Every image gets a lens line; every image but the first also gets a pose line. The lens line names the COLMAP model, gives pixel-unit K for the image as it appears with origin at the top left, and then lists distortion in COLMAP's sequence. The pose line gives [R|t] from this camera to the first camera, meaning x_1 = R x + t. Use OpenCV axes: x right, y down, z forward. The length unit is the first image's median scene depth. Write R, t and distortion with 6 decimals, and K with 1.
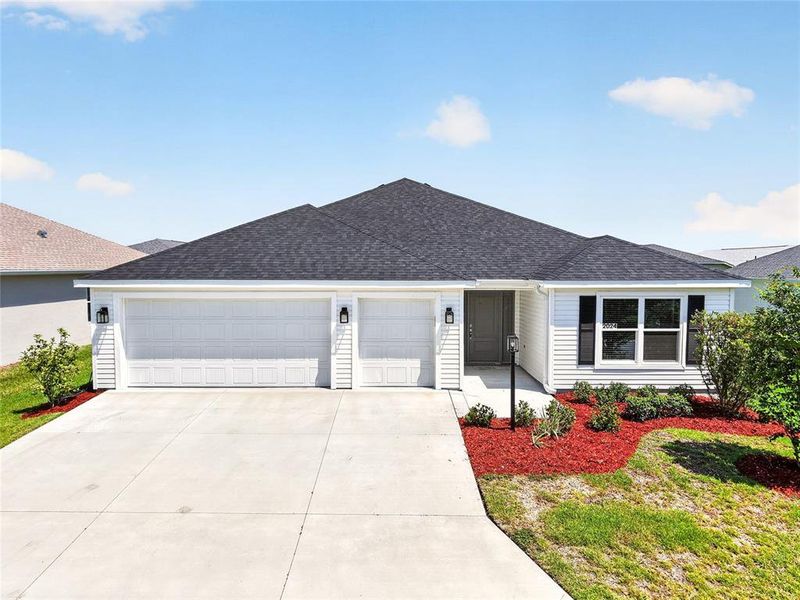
lens RADIAL K [[529.4, 0, 395.4], [0, 529.4, 300.2], [0, 0, 1]] dist [0.035886, -0.039301]
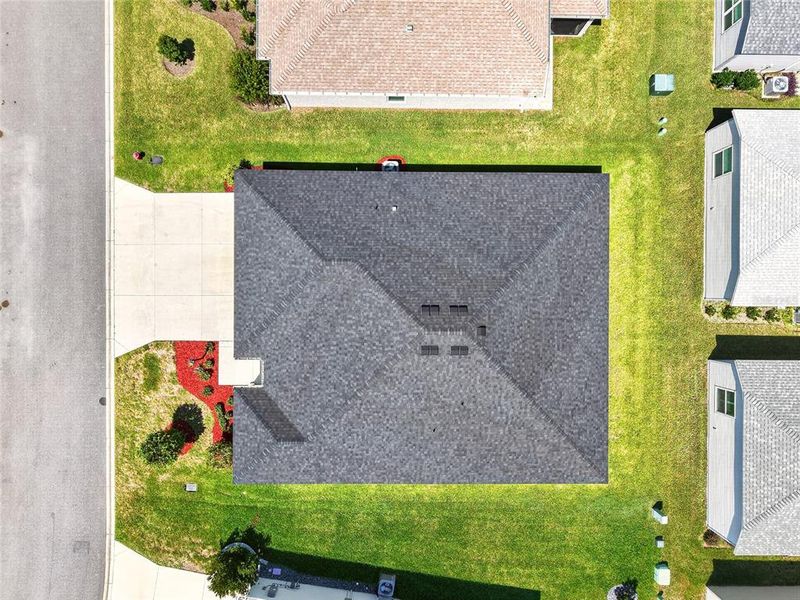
lens RADIAL K [[529.4, 0, 395.4], [0, 529.4, 300.2], [0, 0, 1]] dist [0.035886, -0.039301]
pose [[0.002876, 0.999974, 0.006626, -0.089901], [-0.085111, -0.006357, 0.996351, -2.189413], [0.996367, -0.003429, 0.085090, 1.437760]]
